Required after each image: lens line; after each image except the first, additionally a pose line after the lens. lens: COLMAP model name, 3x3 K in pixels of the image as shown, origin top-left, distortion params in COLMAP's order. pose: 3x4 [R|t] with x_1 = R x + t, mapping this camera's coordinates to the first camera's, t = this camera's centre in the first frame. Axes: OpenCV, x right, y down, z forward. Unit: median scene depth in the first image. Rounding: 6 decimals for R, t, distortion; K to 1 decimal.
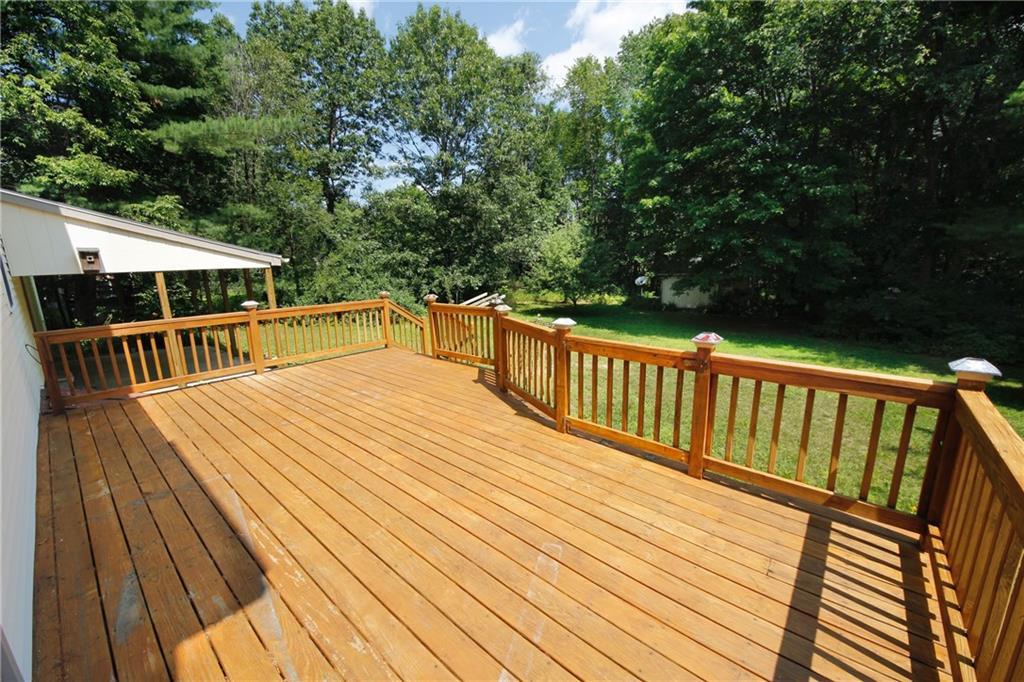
lens RADIAL K [[403.3, 0, 502.9], [0, 403.3, 350.3], [0, 0, 1]] dist [0.011239, -0.016380]
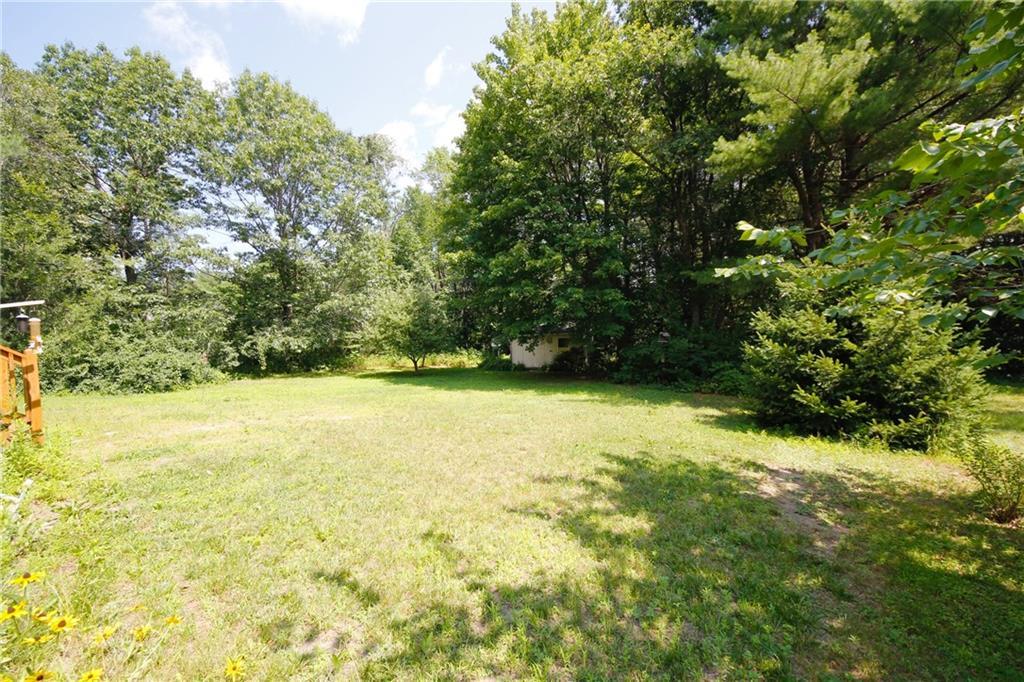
lens RADIAL K [[391.2, 0, 512.0], [0, 391.2, 341.0], [0, 0, 1]] dist [0.011466, -0.014319]
pose [[0.967515, -0.009264, 0.252644, 0.315887], [0.061018, 0.978342, -0.197797, 0.049403], [-0.245340, 0.206787, 0.947126, 0.113439]]
